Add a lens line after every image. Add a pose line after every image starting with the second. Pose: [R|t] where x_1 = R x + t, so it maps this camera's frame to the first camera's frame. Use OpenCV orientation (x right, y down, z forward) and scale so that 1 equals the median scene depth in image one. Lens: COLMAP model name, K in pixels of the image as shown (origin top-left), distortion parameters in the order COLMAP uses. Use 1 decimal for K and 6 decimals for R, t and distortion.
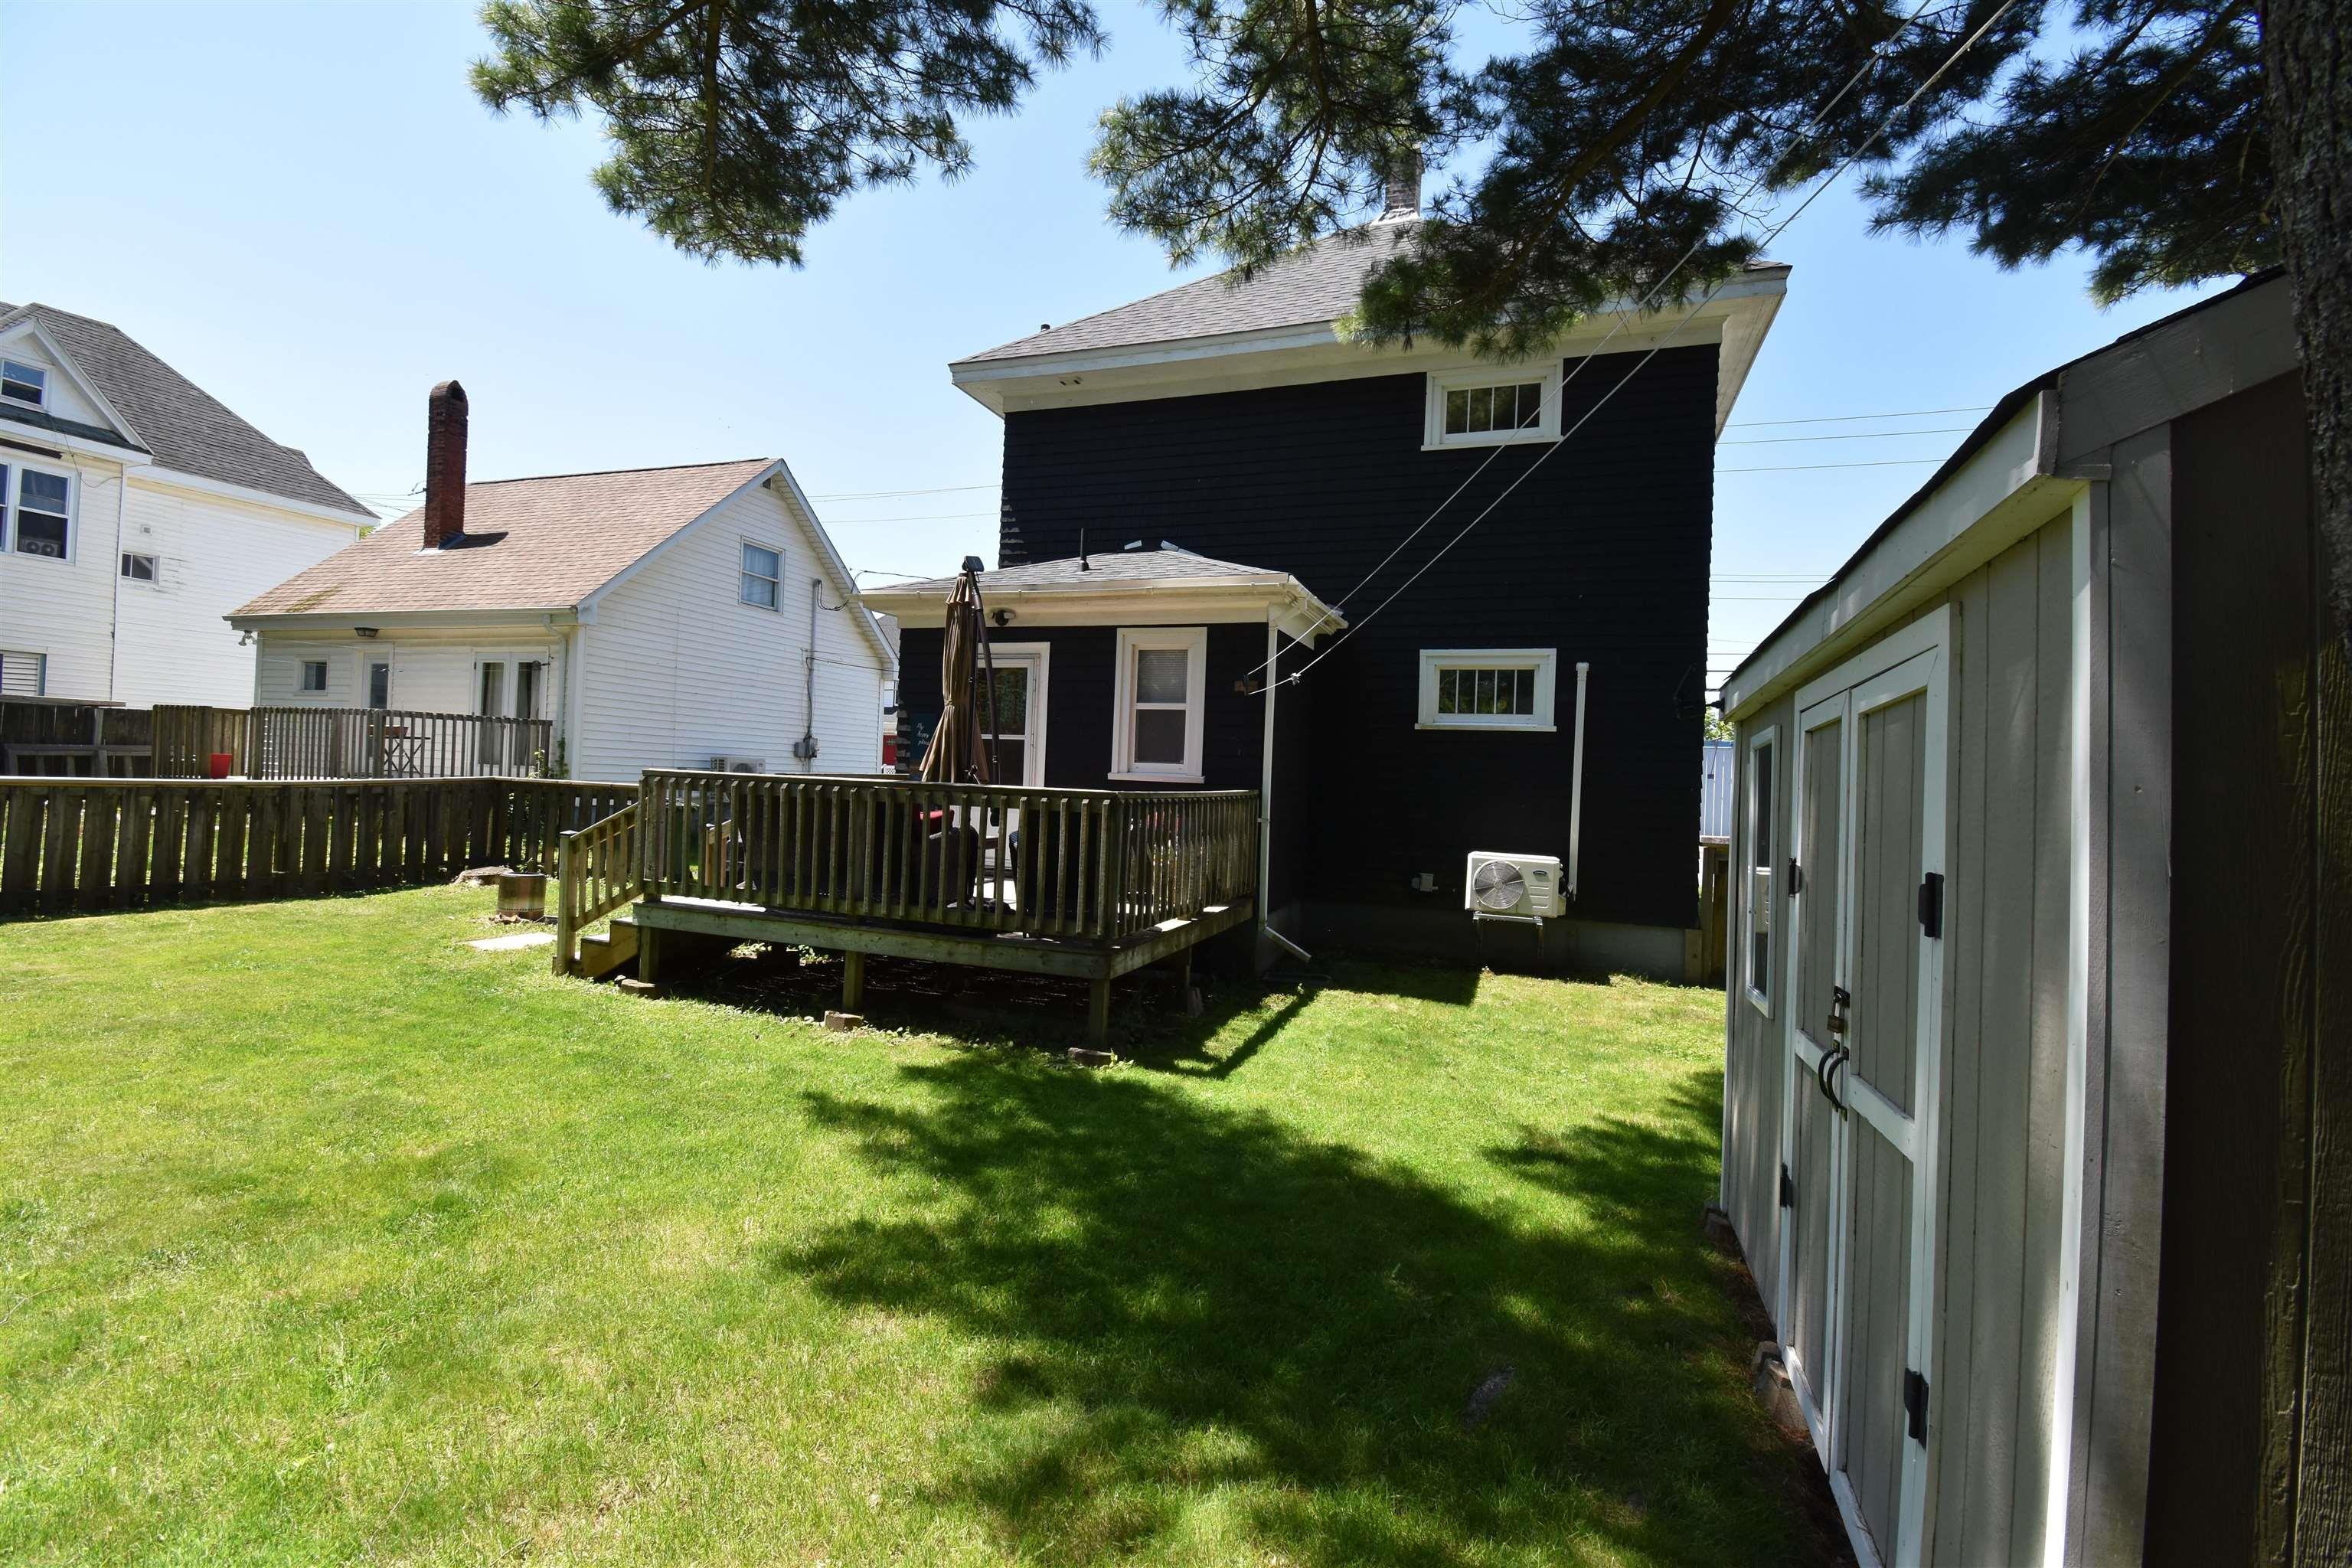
lens RADIAL K [[1040.5, 0, 1188.2], [0, 1040.5, 780.6], [0, 0, 1]] dist [-0.016643, -0.004365]
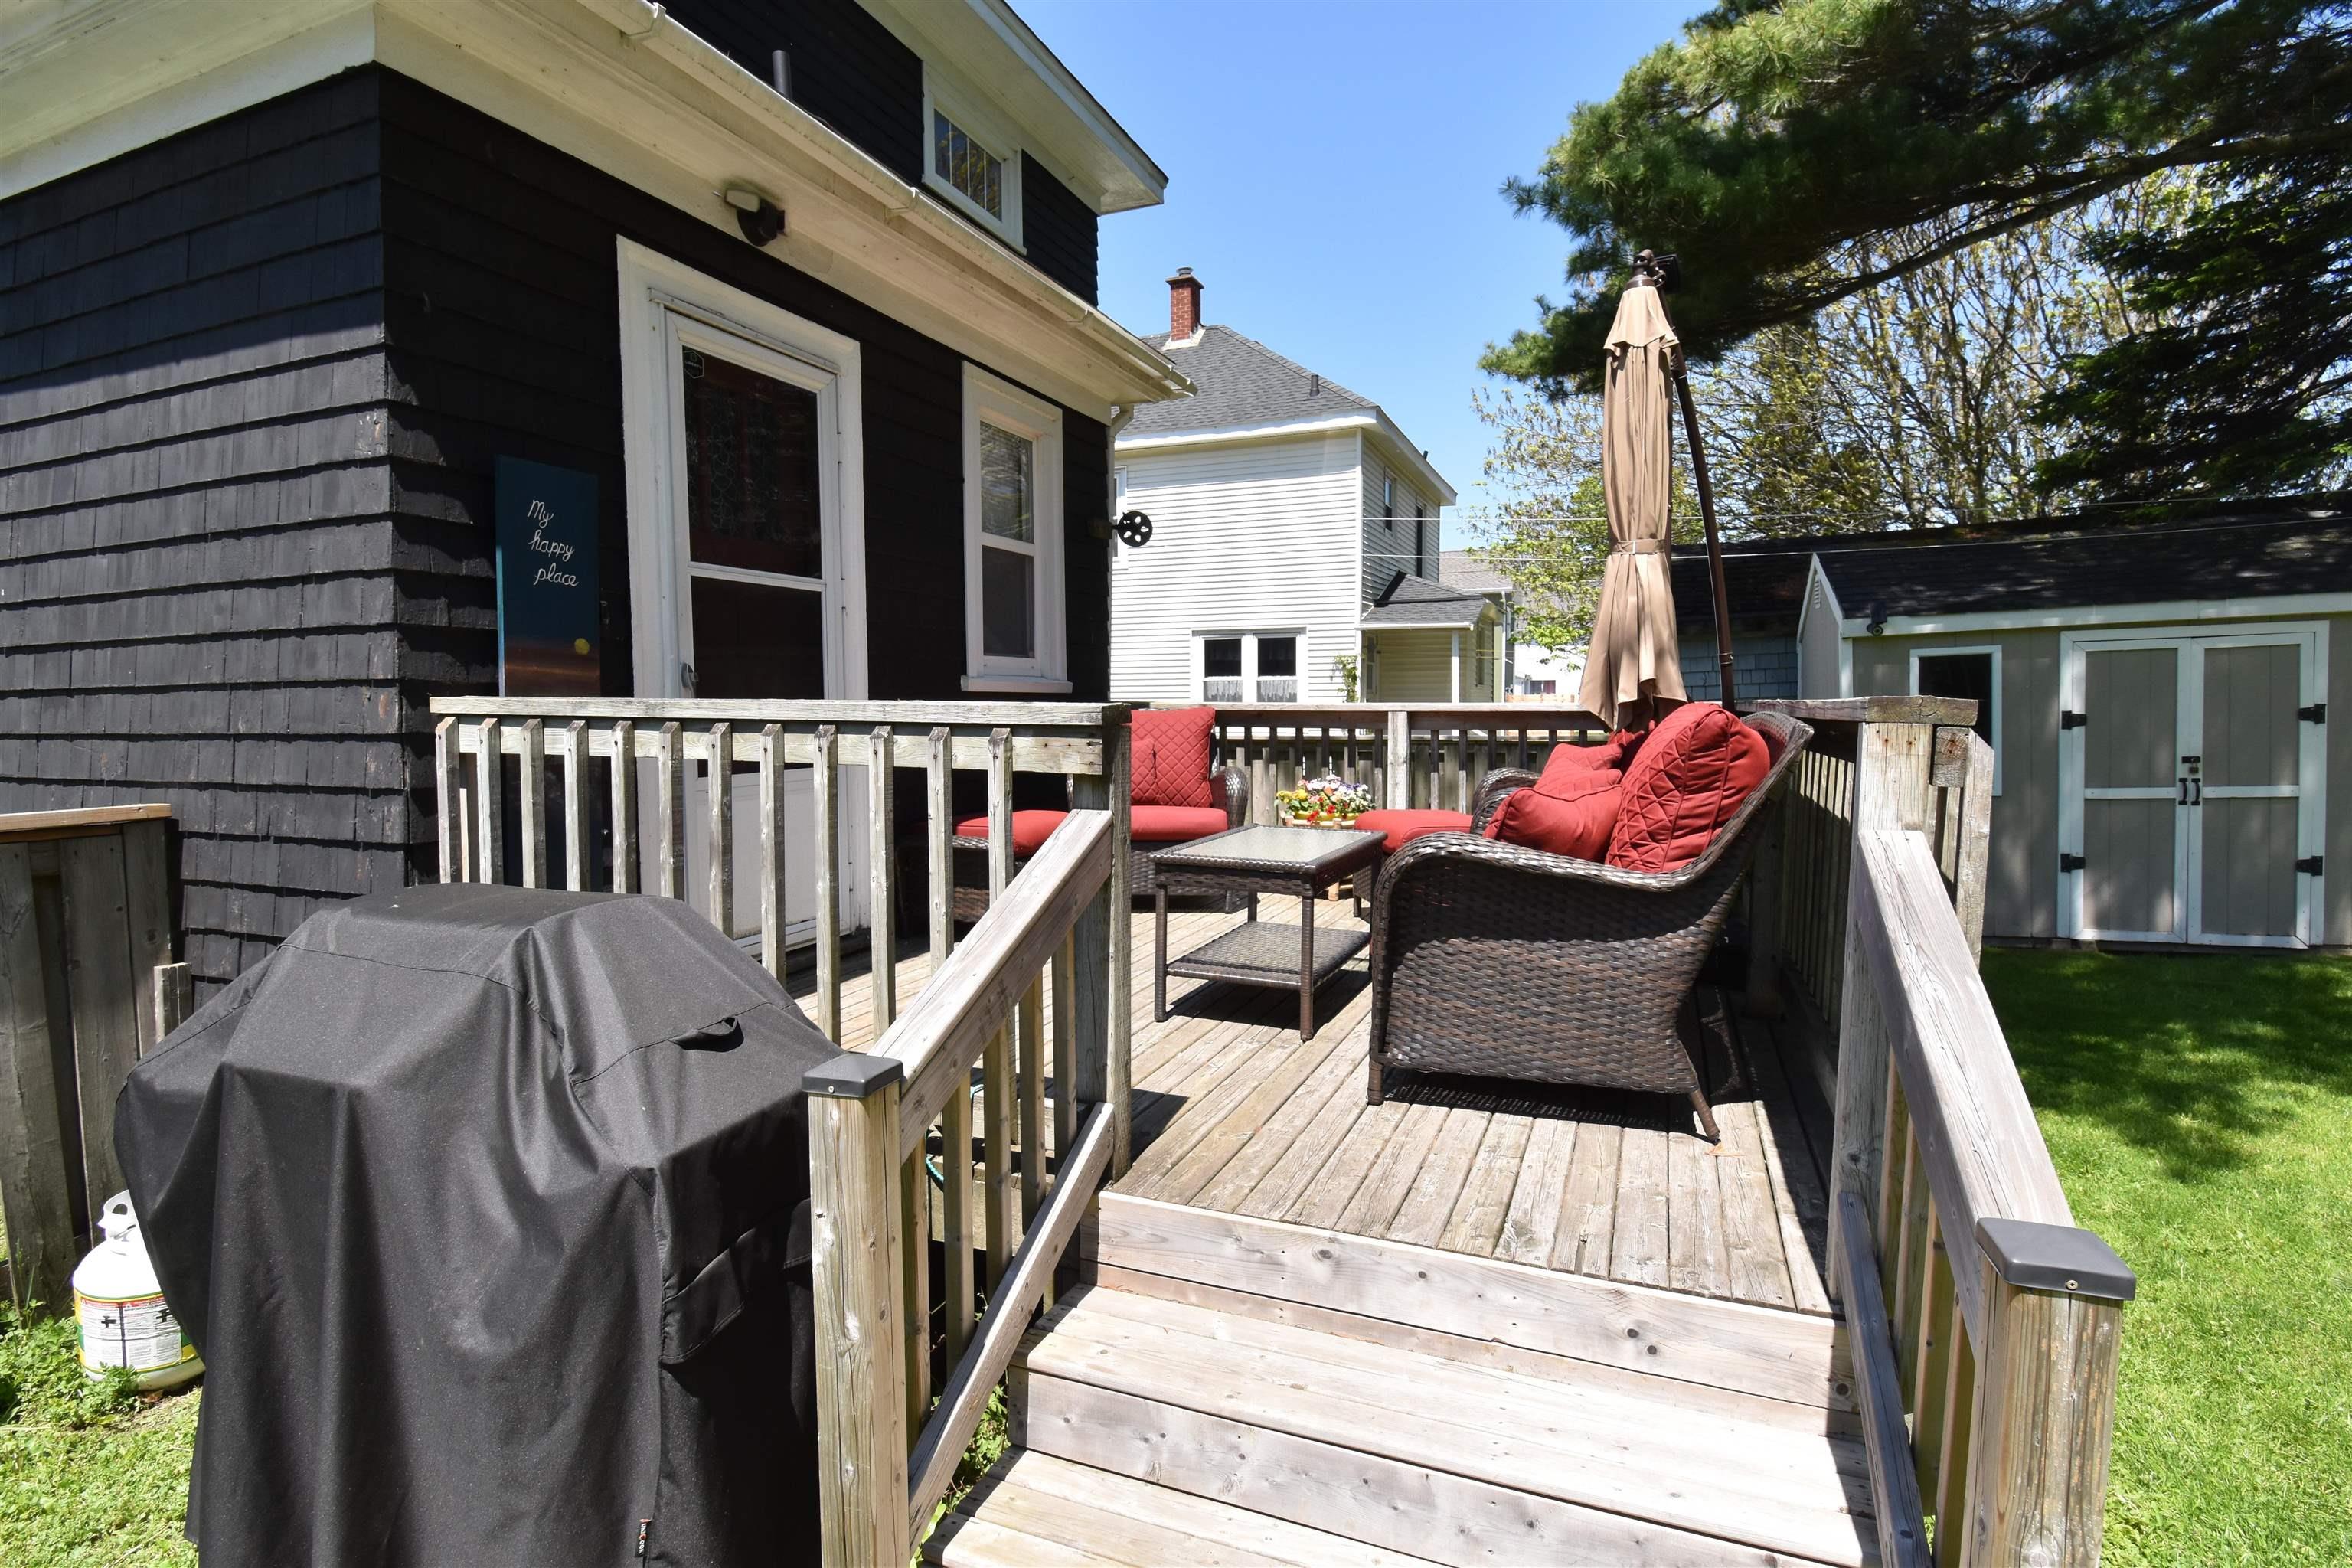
lens RADIAL K [[1142.9, 0, 1182.6], [0, 1142.9, 775.2], [0, 0, 1]] dist [-0.006066, -0.011530]
pose [[0.033343, -0.103987, 0.994020, -0.687528], [0.006746, 0.994573, 0.103818, -0.018645], [-0.999421, 0.003244, 0.033863, 1.038811]]
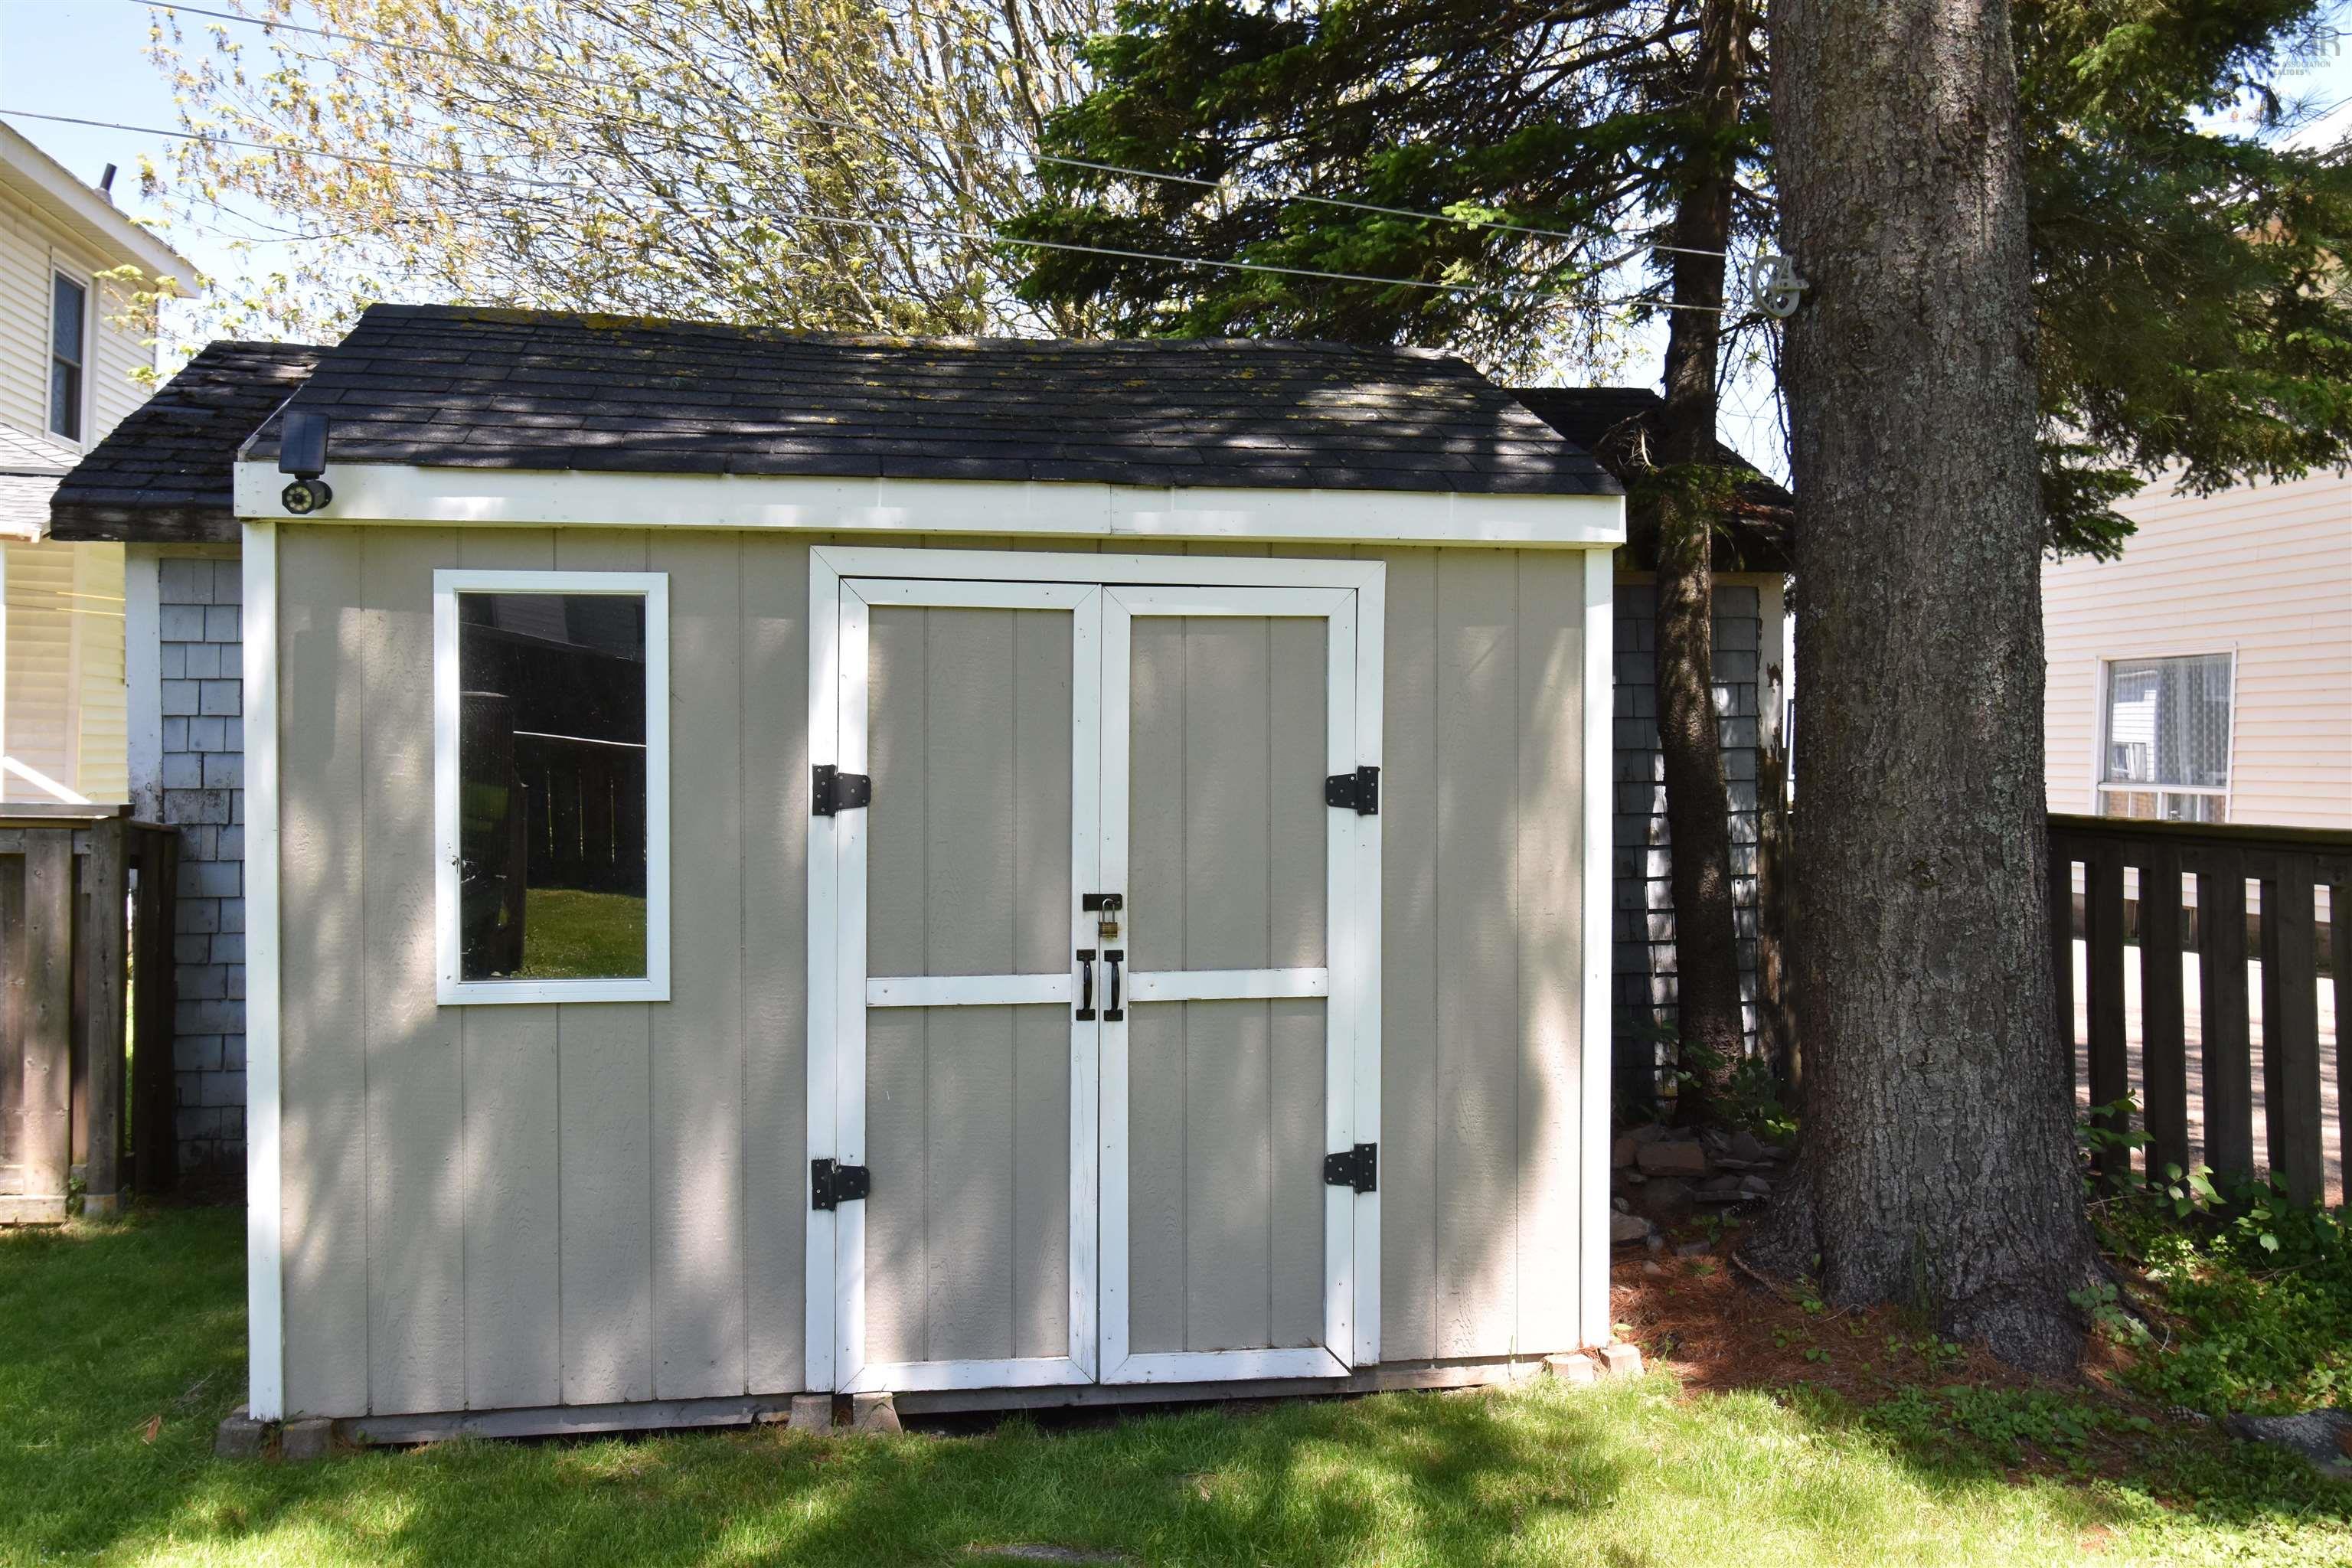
lens RADIAL K [[1948.0, 0, 1171.1], [0, 1948.0, 769.4], [0, 0, 1]] dist [-0.010784, -0.004938]
pose [[-0.489068, -0.066417, 0.869713, -0.307539], [-0.056263, 0.997422, 0.044531, -0.000702], [-0.870429, -0.027154, -0.491544, 0.564393]]
